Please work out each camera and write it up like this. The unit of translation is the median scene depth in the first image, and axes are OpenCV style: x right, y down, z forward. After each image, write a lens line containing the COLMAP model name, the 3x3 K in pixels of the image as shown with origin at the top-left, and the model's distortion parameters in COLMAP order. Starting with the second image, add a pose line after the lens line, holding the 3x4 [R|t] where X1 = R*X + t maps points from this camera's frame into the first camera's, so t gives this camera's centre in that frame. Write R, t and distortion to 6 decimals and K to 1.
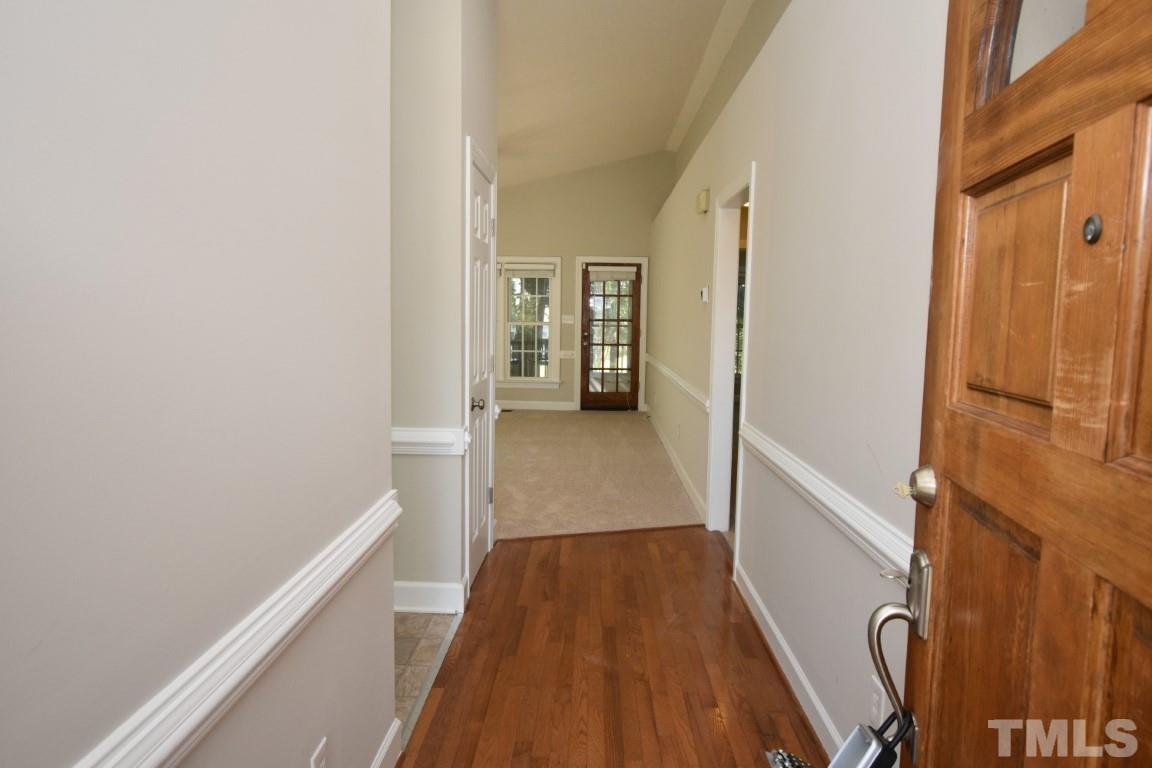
lens RADIAL K [[716.8, 0, 576.0], [0, 716.8, 384.0], [0, 0, 1]] dist [-0.002477, -0.000284]
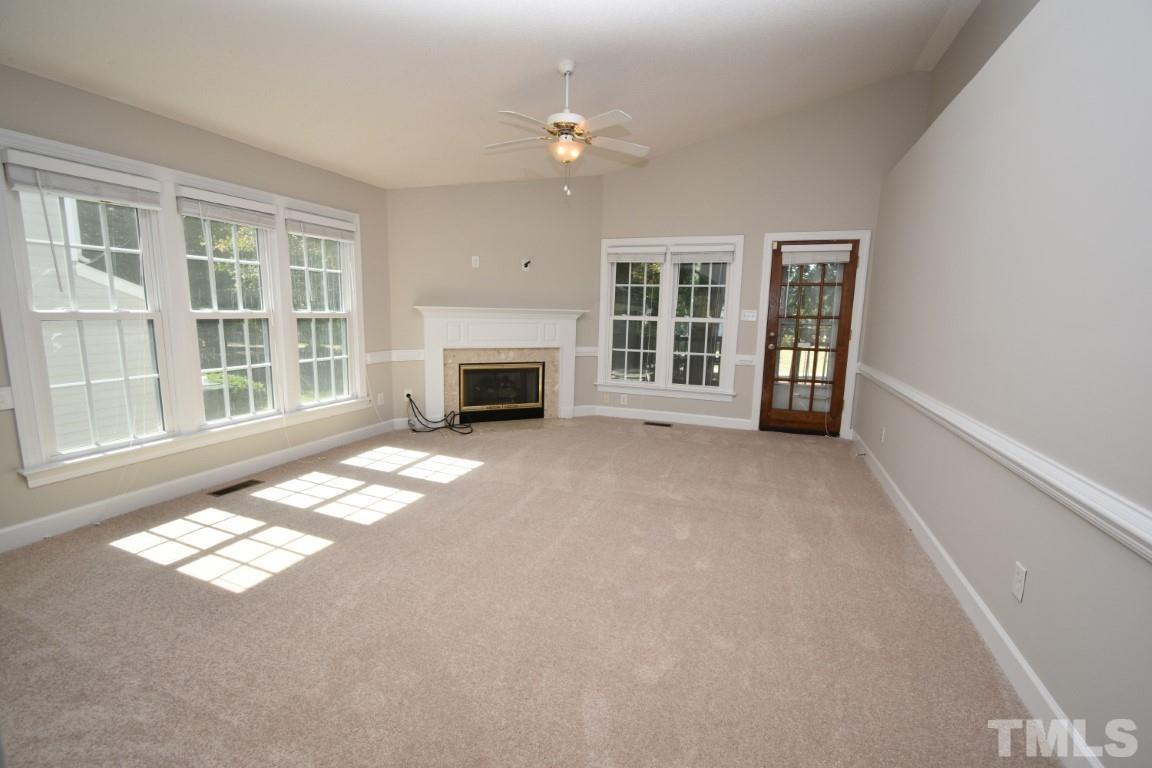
lens RADIAL K [[508.1, 0, 576.0], [0, 508.1, 384.0], [0, 0, 1]] dist [0.010115, -0.006138]
pose [[0.944590, 0.054133, -0.323759, -0.005715], [-0.038329, 0.997751, 0.054997, -0.038023], [0.326008, -0.039541, 0.944540, 0.405825]]
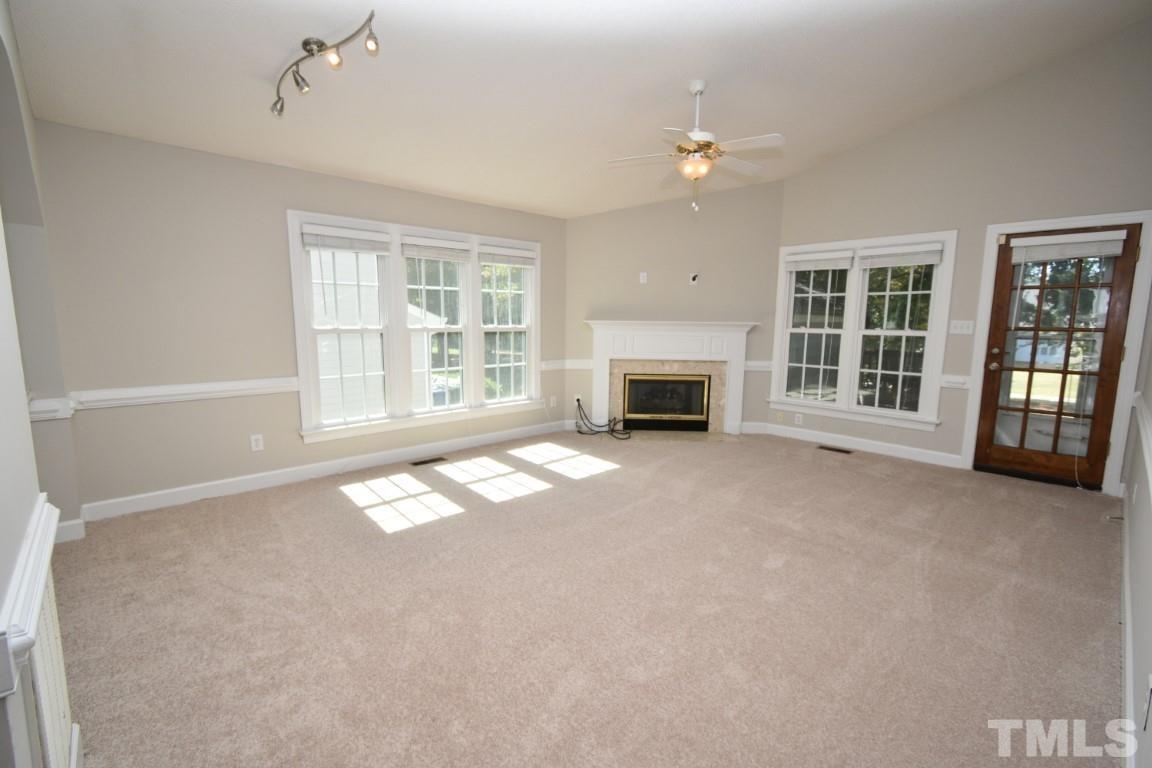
lens RADIAL K [[508.1, 0, 576.0], [0, 508.1, 384.0], [0, 0, 1]] dist [0.010115, -0.006138]
pose [[0.697490, 0.086581, -0.711345, 0.076831], [-0.065332, 0.996223, 0.057195, -0.042761], [0.713610, 0.006580, 0.700512, 0.432601]]
